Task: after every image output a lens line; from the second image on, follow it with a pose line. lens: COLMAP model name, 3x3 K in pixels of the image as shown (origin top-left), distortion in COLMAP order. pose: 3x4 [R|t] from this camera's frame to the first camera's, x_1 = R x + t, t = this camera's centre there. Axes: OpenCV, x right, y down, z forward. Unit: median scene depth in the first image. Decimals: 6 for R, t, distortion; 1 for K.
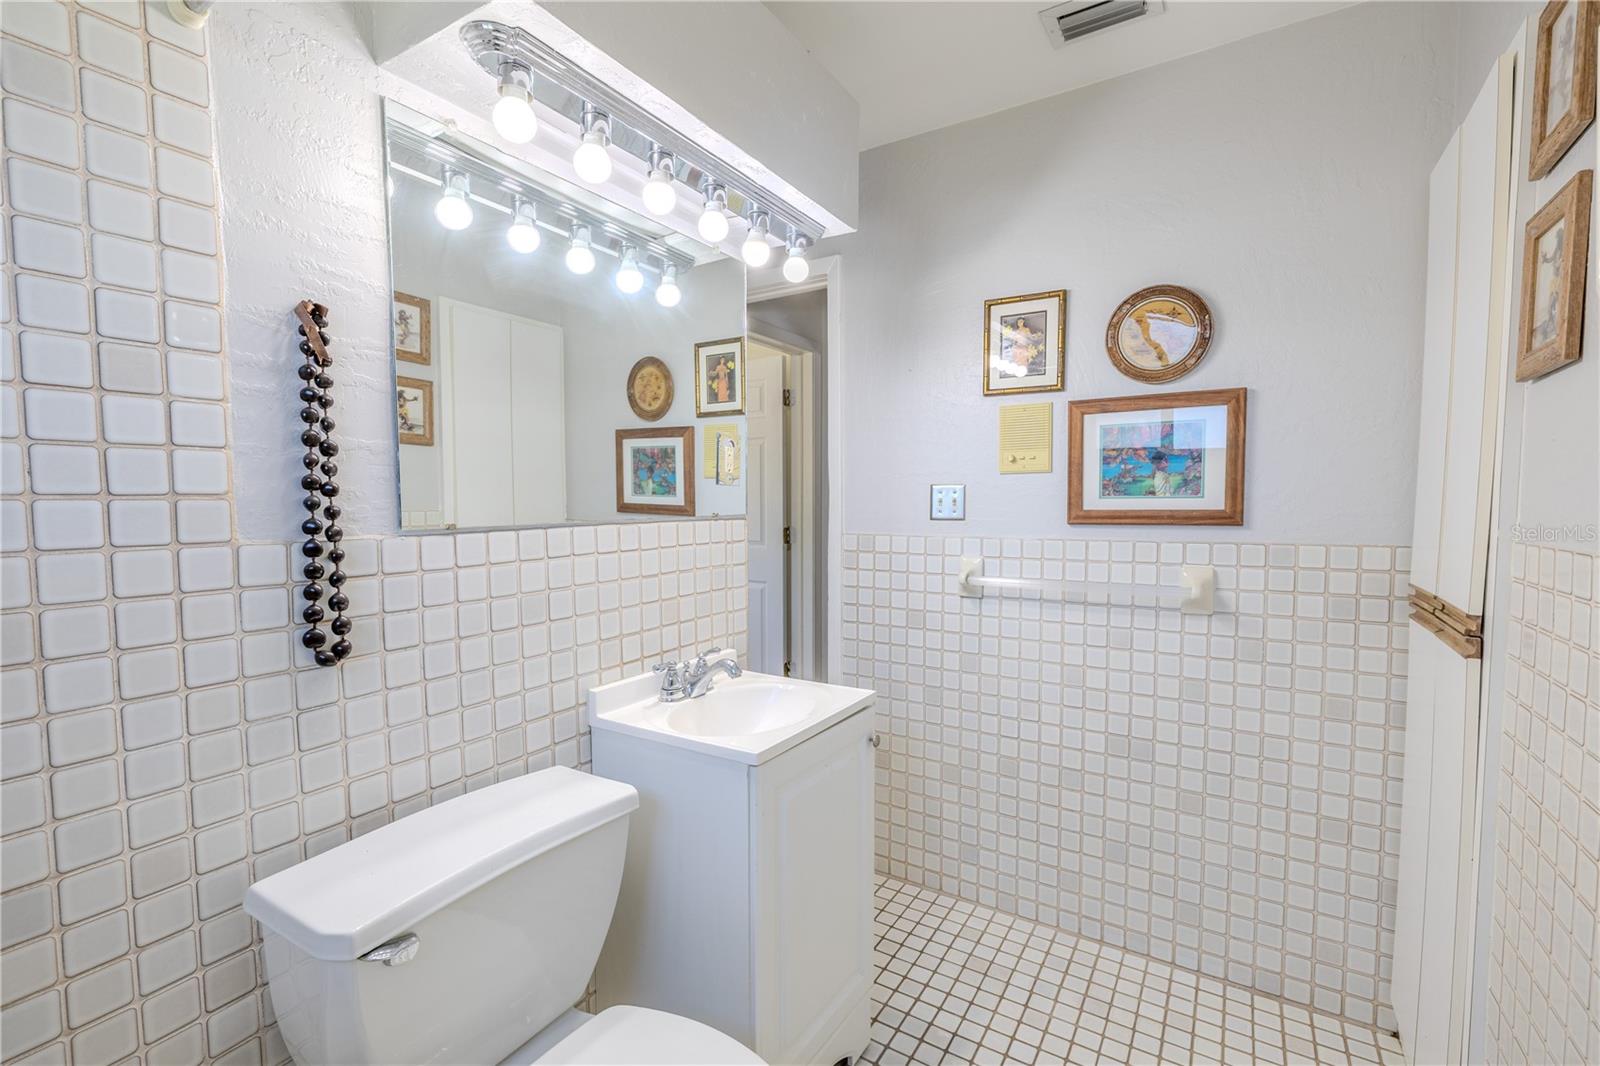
lens RADIAL K [[702.2, 0, 799.5], [0, 702.2, 541.6], [0, 0, 1]] dist [-0.003194, -0.001411]
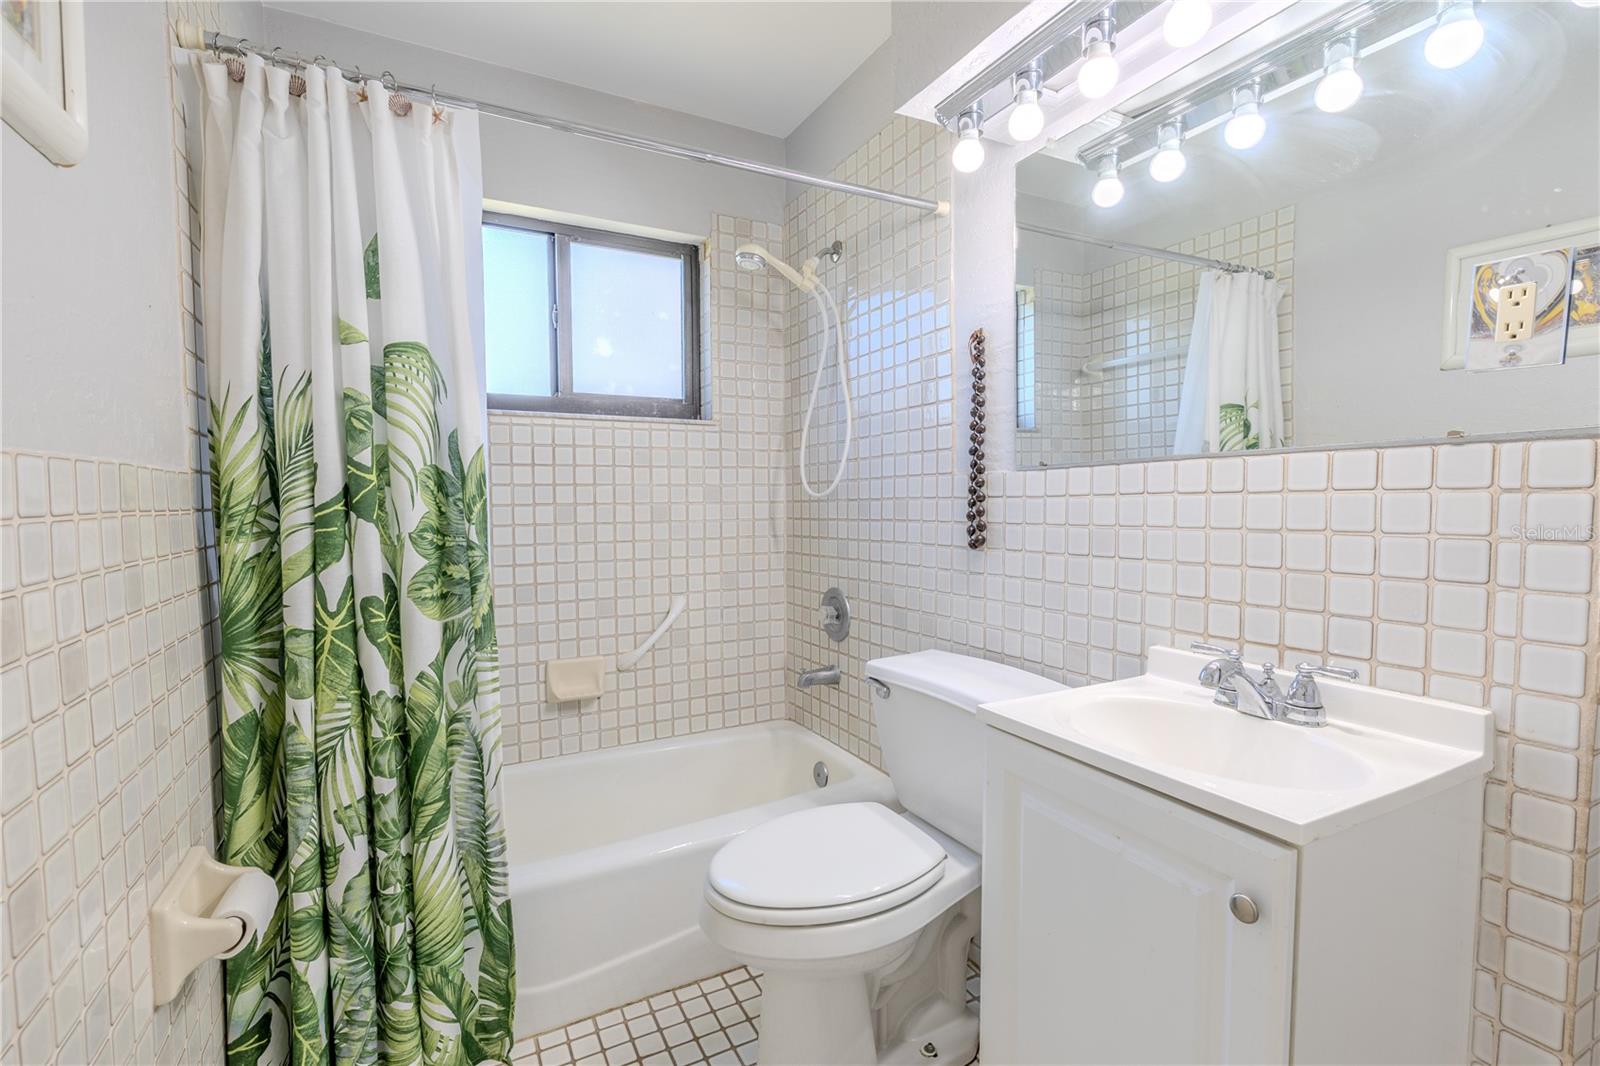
lens RADIAL K [[702.2, 0, 794.3], [0, 702.2, 534.1], [0, 0, 1]] dist [-0.003194, -0.001411]
pose [[-0.511188, 0.053223, -0.857819, 0.836865], [-0.039891, 0.995536, 0.085539, 0.014884], [0.858542, 0.077945, -0.506783, 1.266260]]
